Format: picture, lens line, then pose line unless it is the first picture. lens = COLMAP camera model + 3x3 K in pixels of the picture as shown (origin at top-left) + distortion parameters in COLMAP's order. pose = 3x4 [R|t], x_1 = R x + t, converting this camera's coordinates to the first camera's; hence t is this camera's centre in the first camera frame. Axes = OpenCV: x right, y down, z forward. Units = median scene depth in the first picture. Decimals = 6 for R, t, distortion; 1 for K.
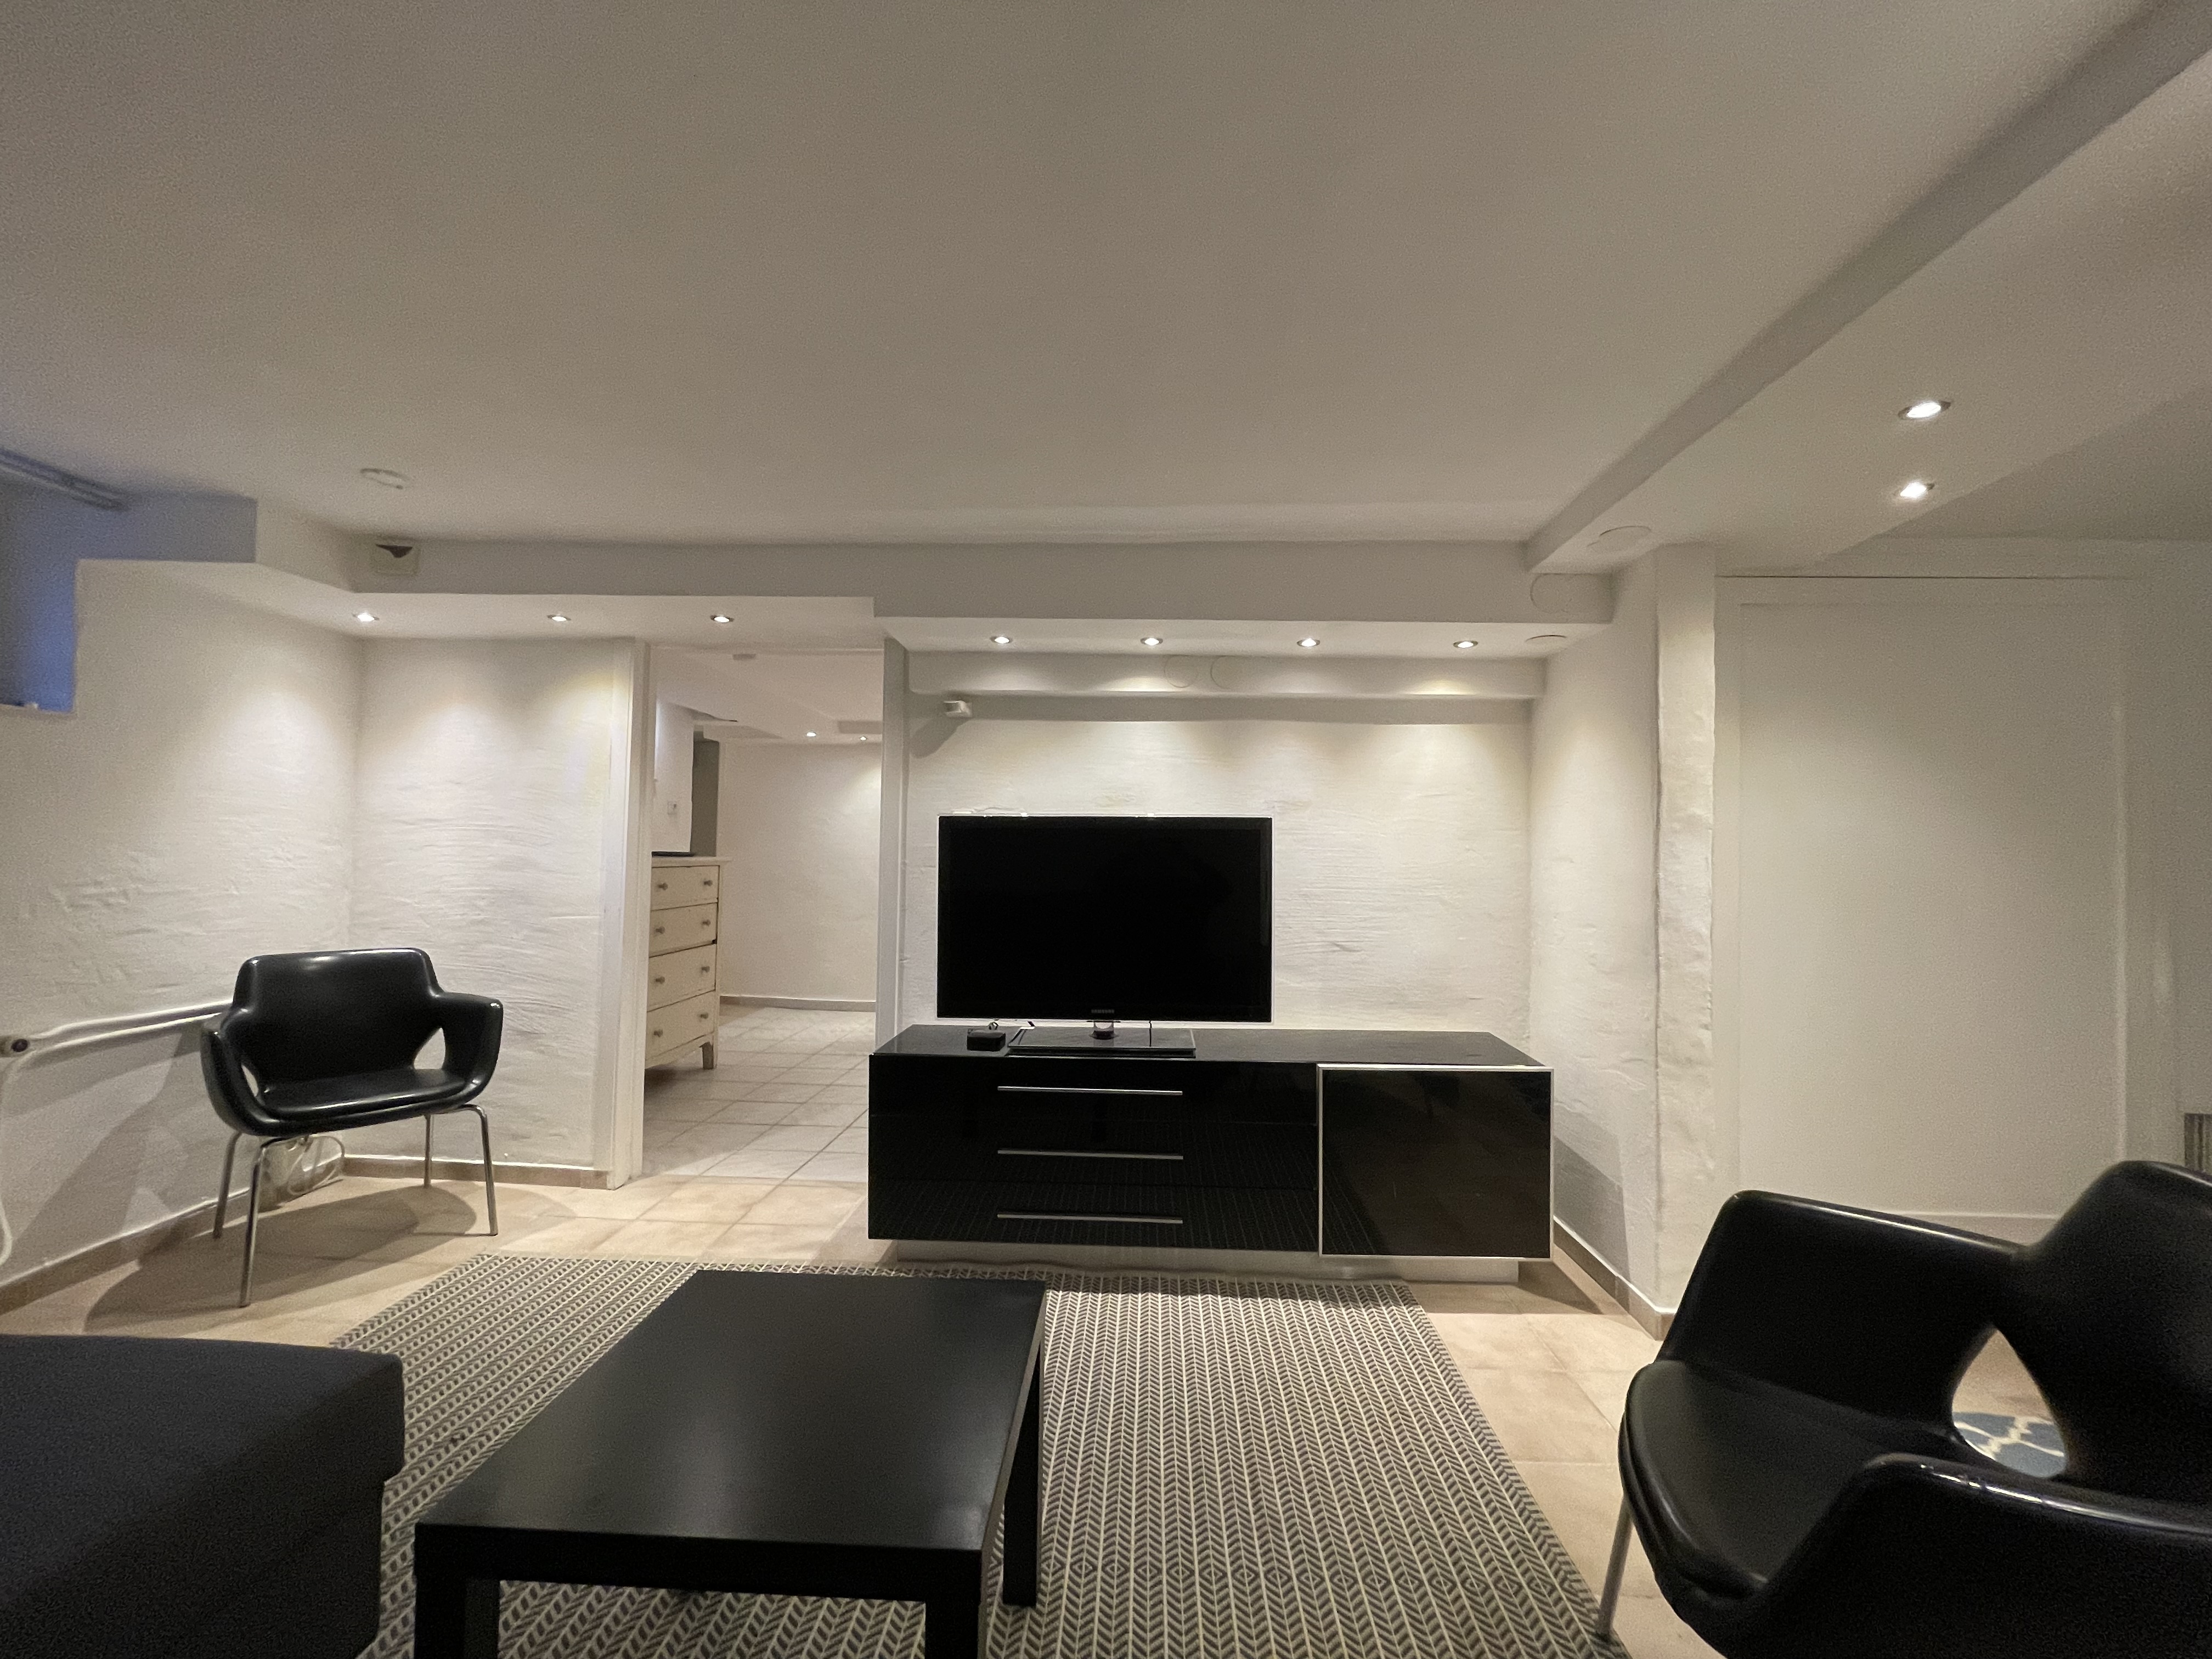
lens RADIAL K [[892.2, 0, 1112.2], [0, 892.2, 828.7], [0, 0, 1]] dist [-0.006622, 0.000634]
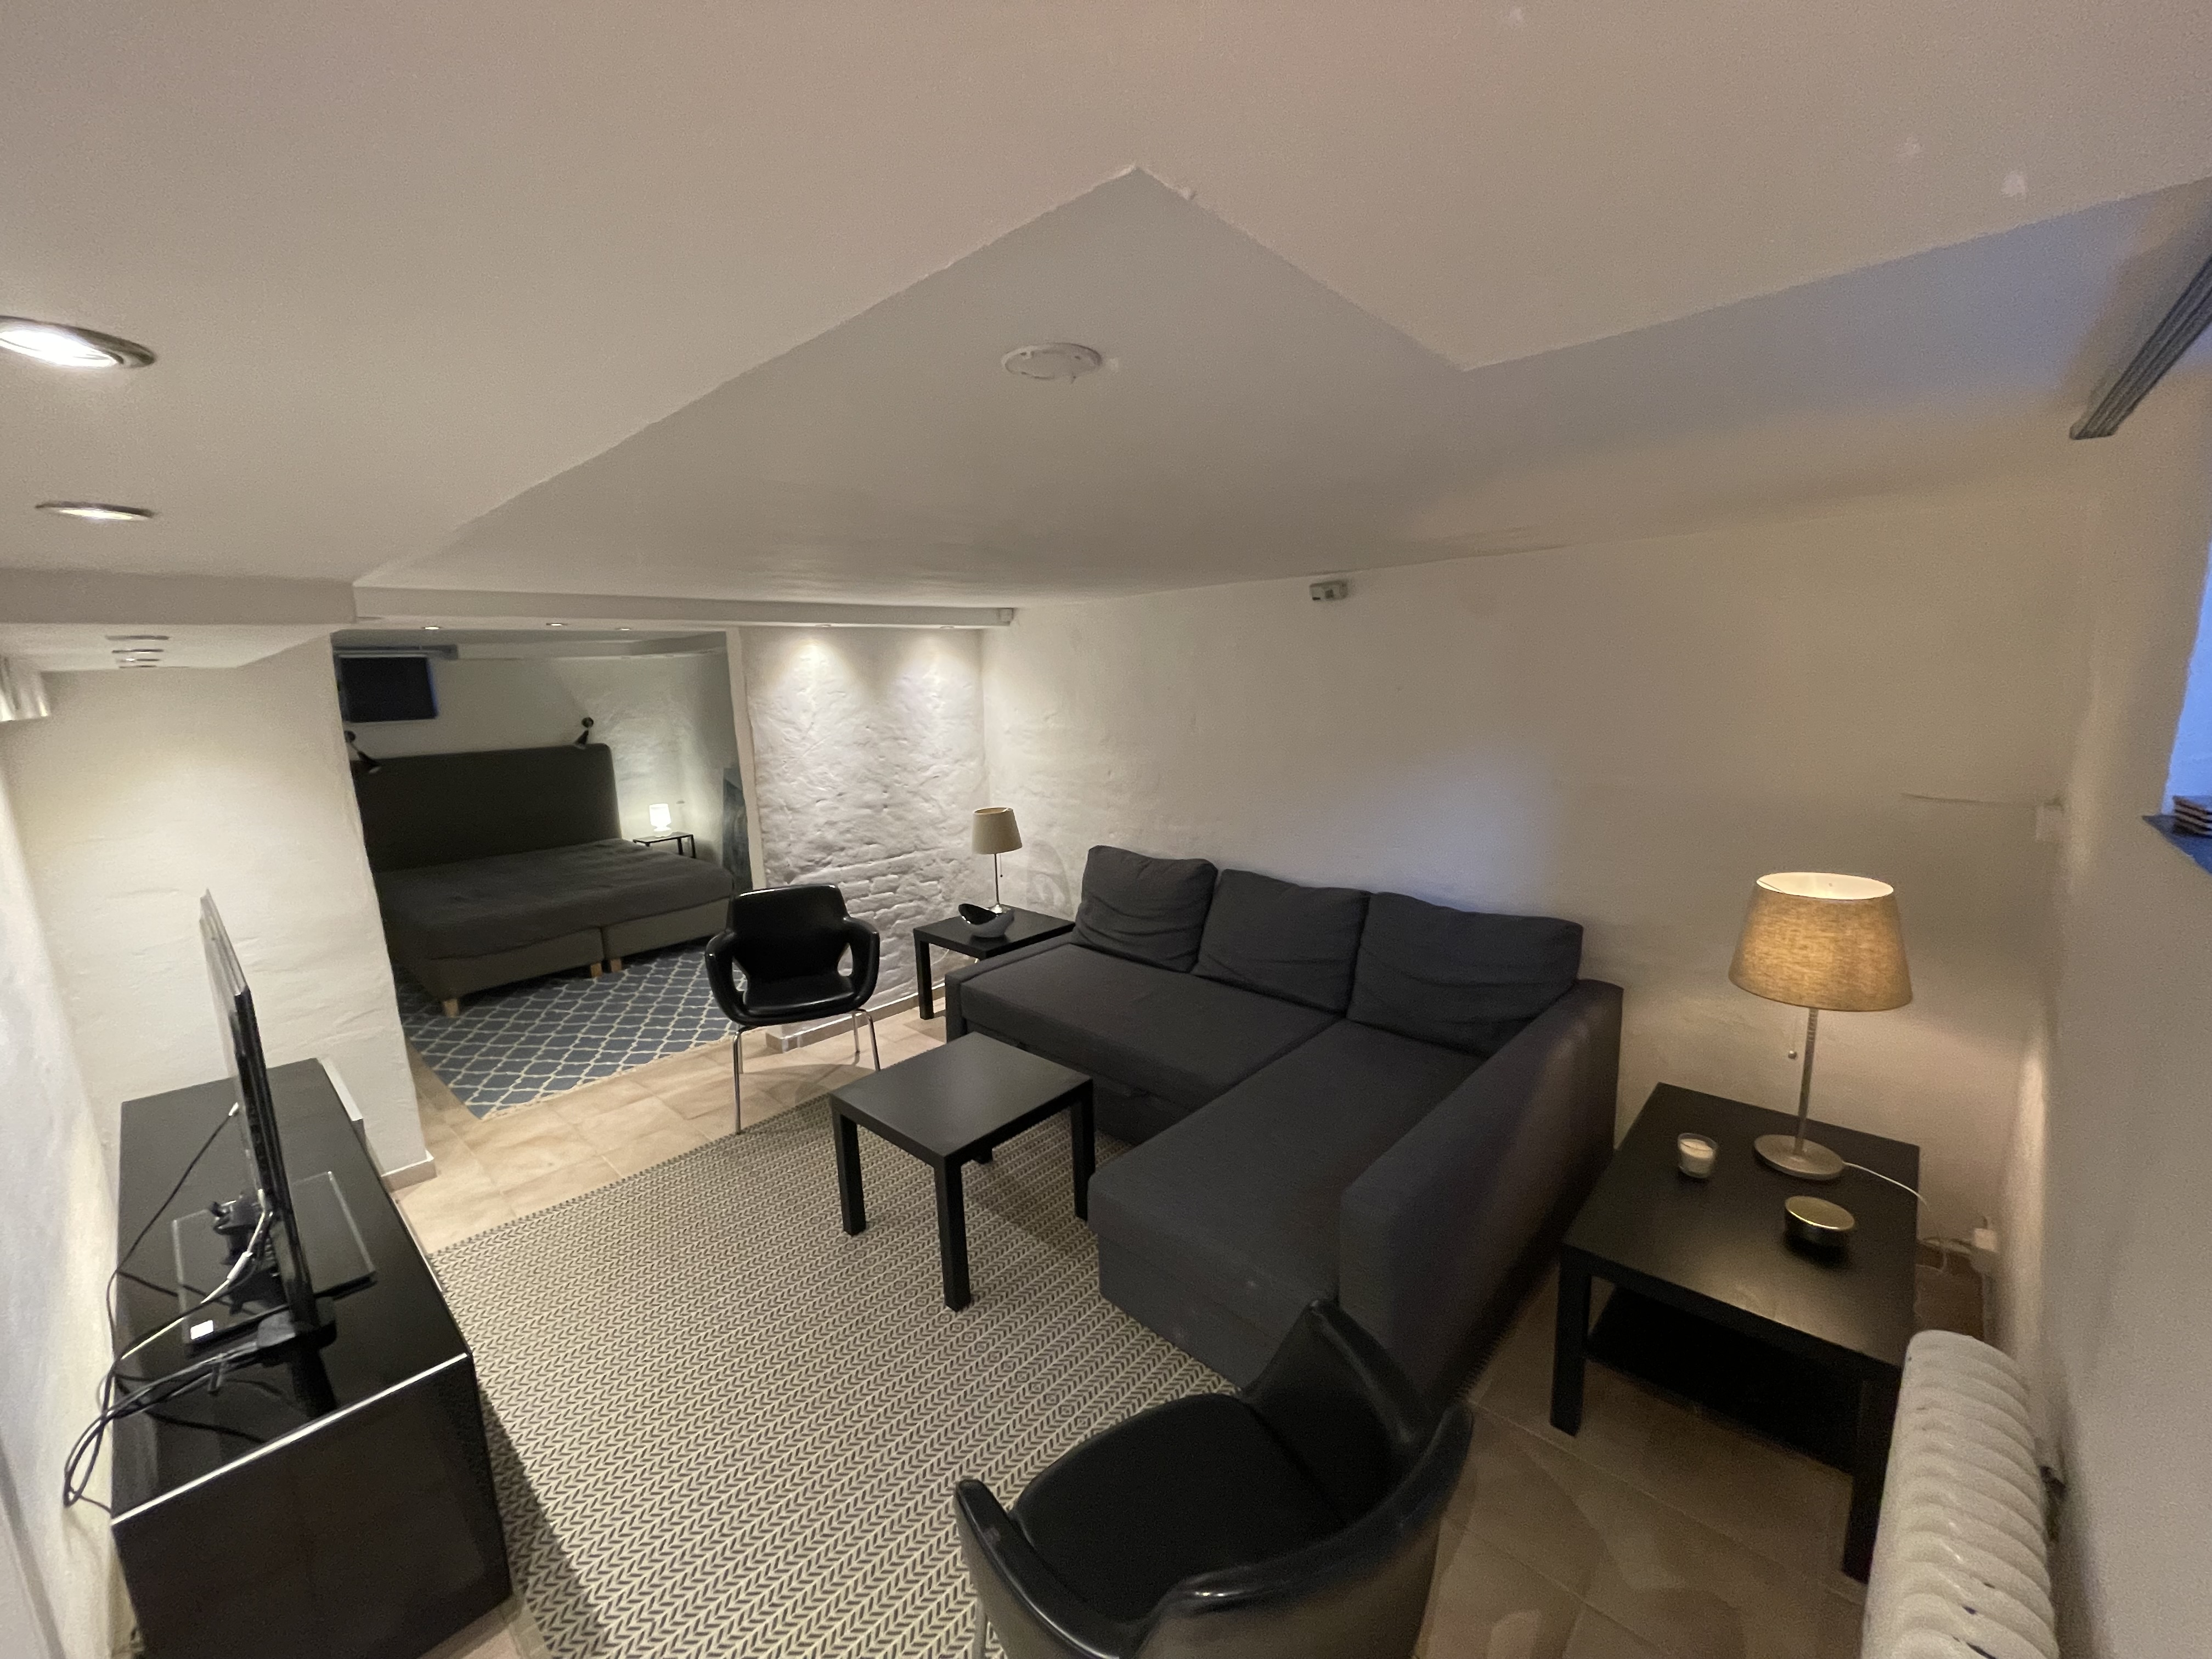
lens RADIAL K [[892.2, 0, 1122.1], [0, 892.2, 829.3], [0, 0, 1]] dist [-0.006622, 0.000634]
pose [[-0.775065, -0.106436, 0.622853, -0.905815], [-0.004322, 0.986581, 0.163214, -0.193854], [-0.631867, 0.123809, -0.765125, 1.071700]]
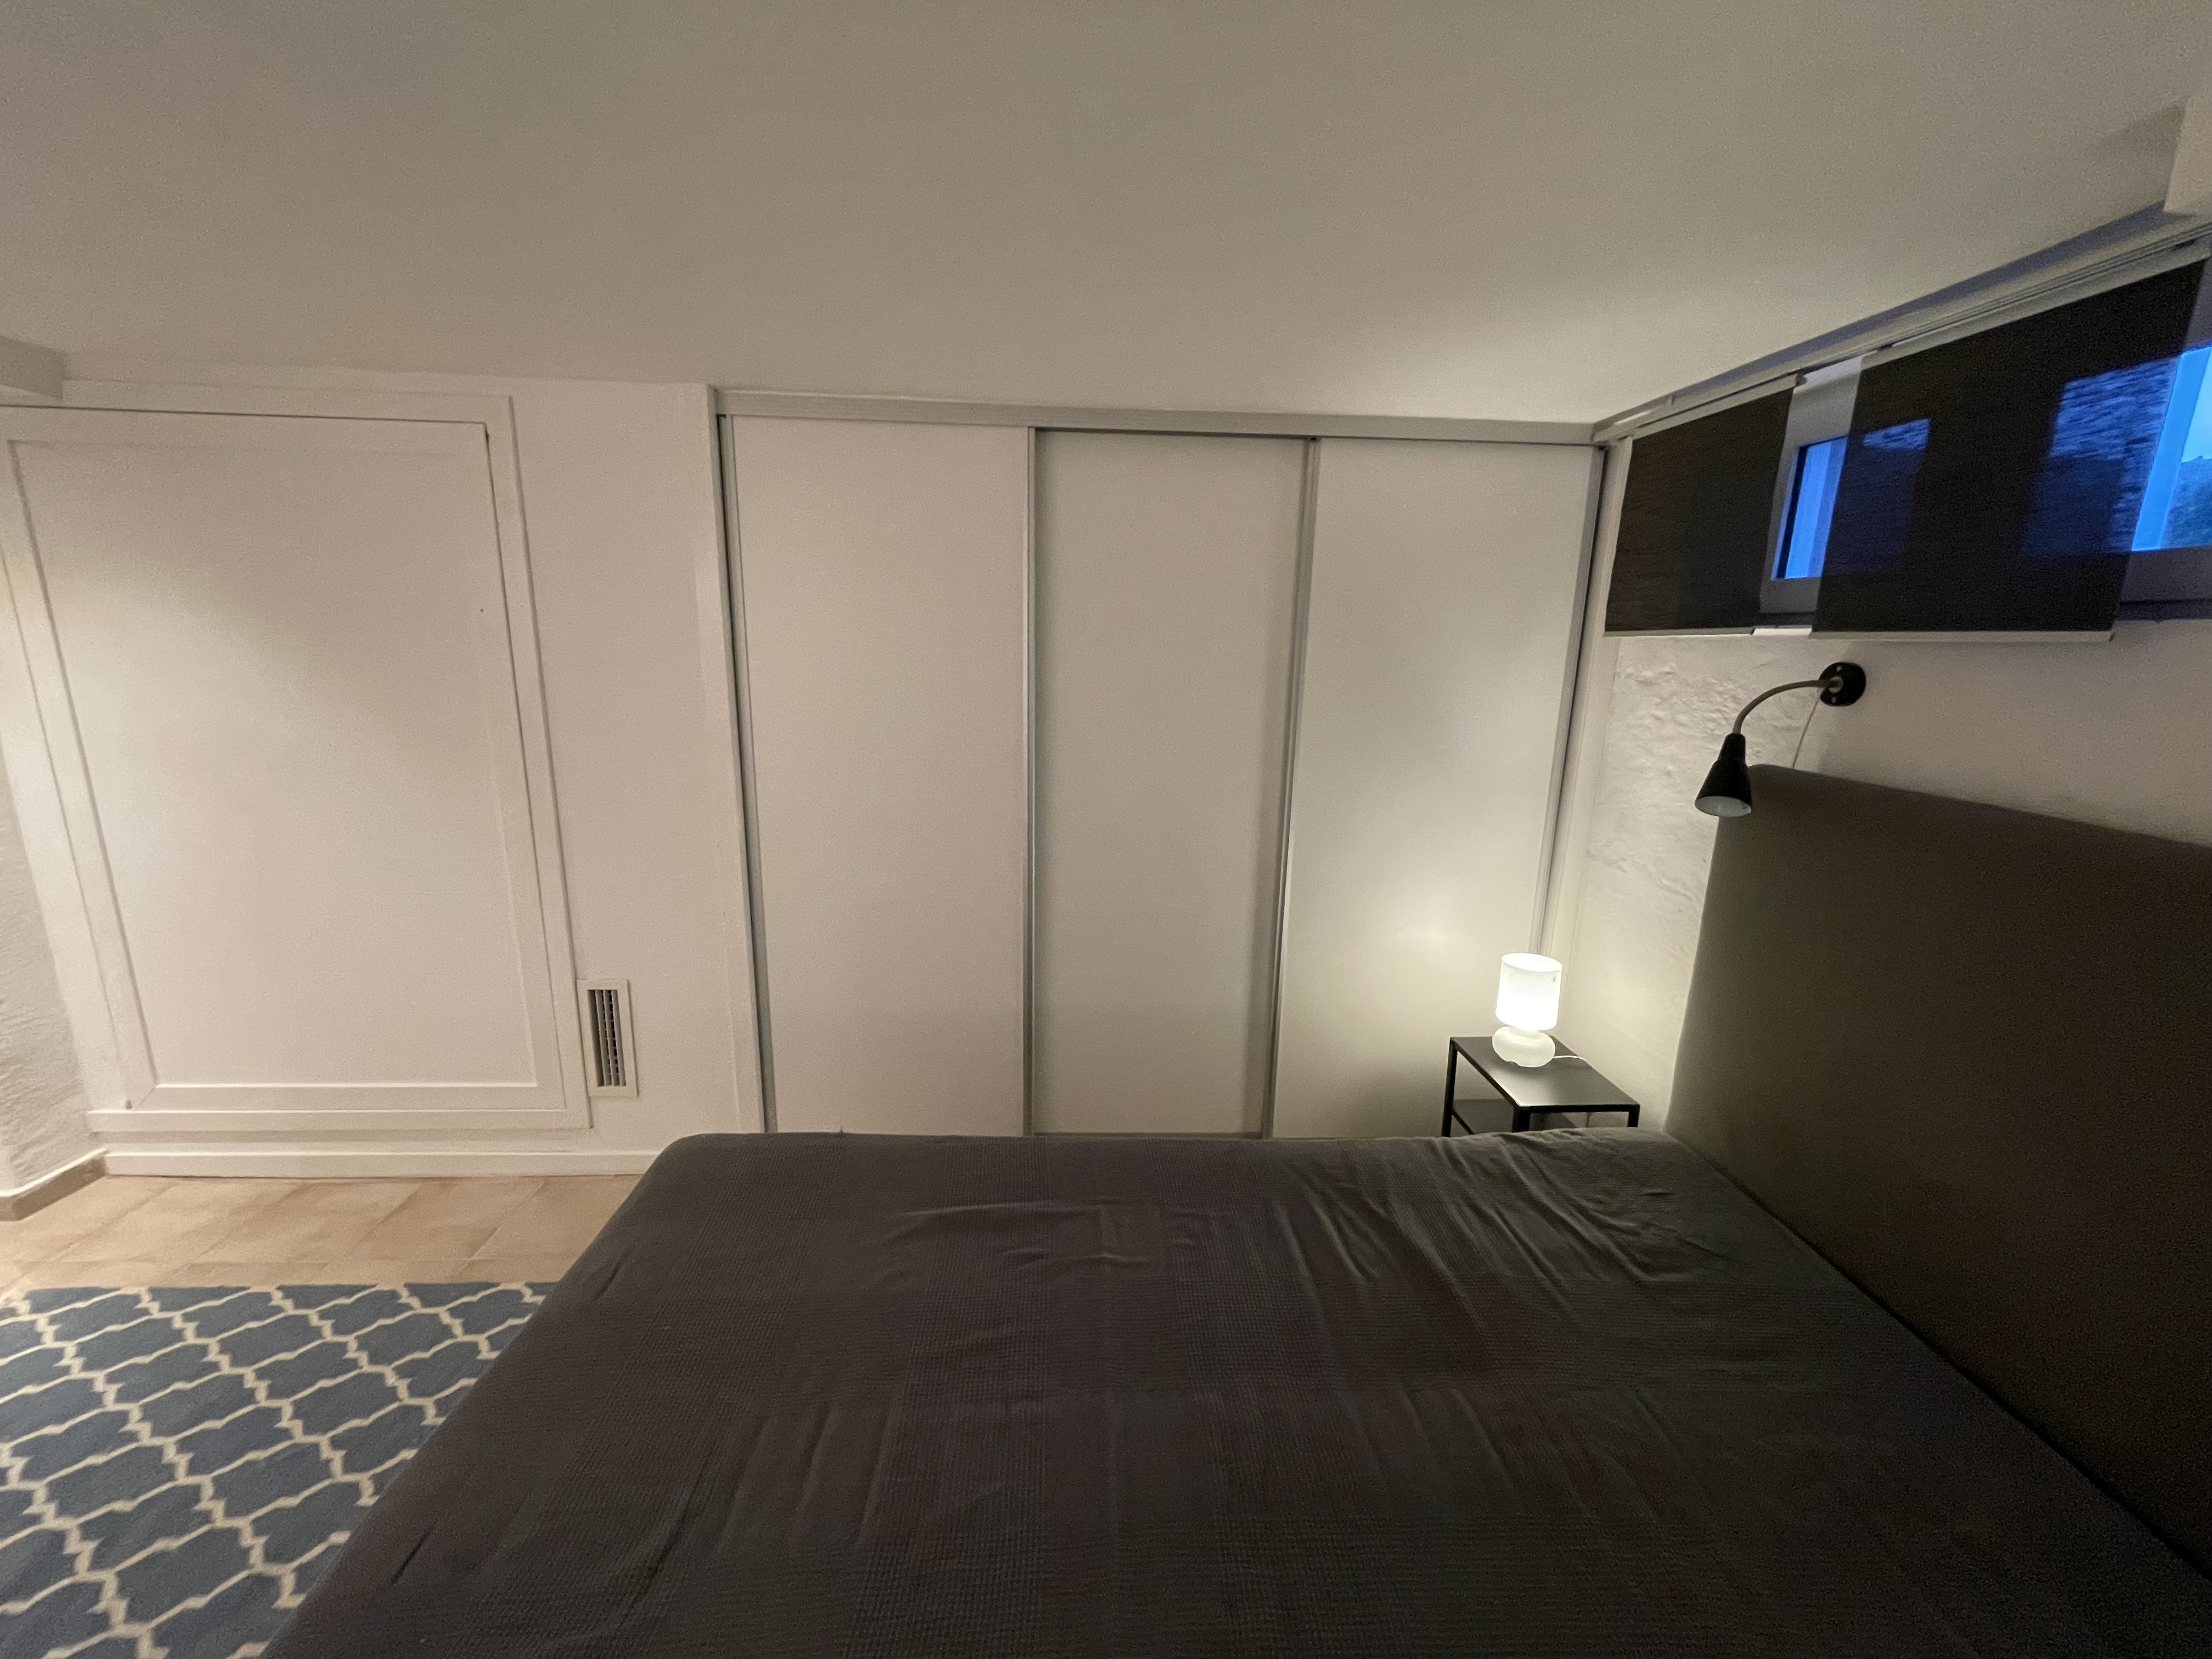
lens RADIAL K [[892.2, 0, 1109.3], [0, 892.2, 840.5], [0, 0, 1]] dist [-0.006622, 0.000634]
pose [[0.994651, -0.016188, 0.102017, 1.475230], [-0.010327, 0.967109, 0.254152, -0.093954], [-0.102776, -0.253846, 0.961769, -0.000224]]
